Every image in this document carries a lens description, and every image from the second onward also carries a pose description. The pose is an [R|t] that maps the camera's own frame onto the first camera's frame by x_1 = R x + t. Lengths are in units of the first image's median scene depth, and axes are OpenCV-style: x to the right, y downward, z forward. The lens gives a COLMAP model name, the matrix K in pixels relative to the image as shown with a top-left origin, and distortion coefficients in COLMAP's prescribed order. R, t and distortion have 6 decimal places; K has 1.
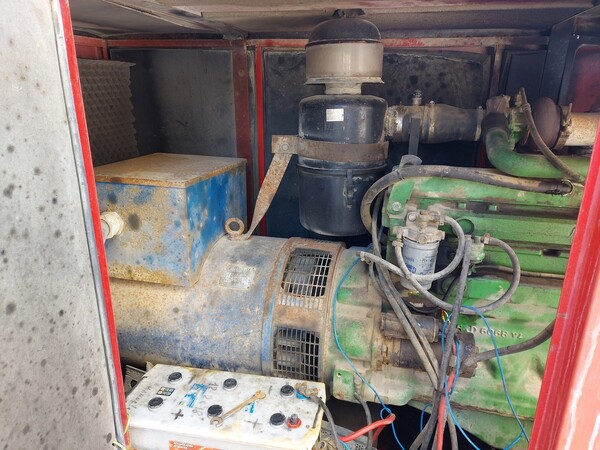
lens RADIAL K [[426.9, 0, 303.6], [0, 426.9, 225.8], [0, 0, 1]] dist [0.089838, -0.095178]
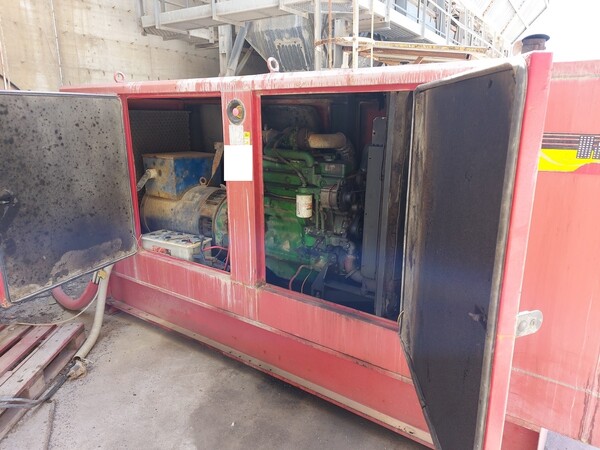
lens RADIAL K [[426.9, 0, 303.6], [0, 426.9, 225.8], [0, 0, 1]] dist [0.089838, -0.095178]
pose [[0.929135, 0.083411, -0.360209, 1.359045], [-0.106674, 0.993268, -0.045155, 0.327666], [0.354018, 0.080380, 0.931778, -1.084416]]
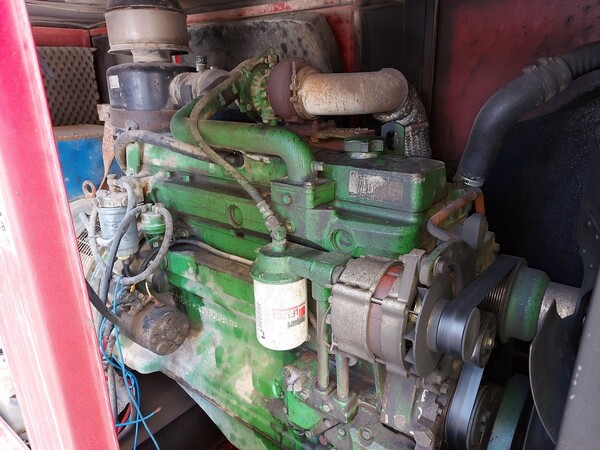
lens RADIAL K [[426.9, 0, 303.6], [0, 426.9, 225.8], [0, 0, 1]] dist [0.089838, -0.095178]
pose [[0.912134, 0.103502, -0.396610, 0.895264], [-0.095319, 0.994629, 0.040346, -0.001390], [0.398656, 0.001004, 0.917100, 0.219012]]
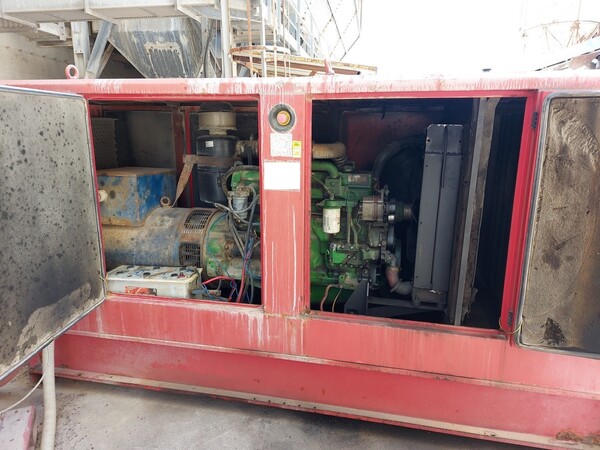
lens RADIAL K [[426.9, 0, 303.6], [0, 426.9, 225.8], [0, 0, 1]] dist [0.089838, -0.095178]
pose [[0.999710, -0.008821, 0.022393, 0.471006], [0.010895, 0.995487, -0.094272, 0.340300], [-0.021461, 0.094489, 0.995295, -1.061505]]
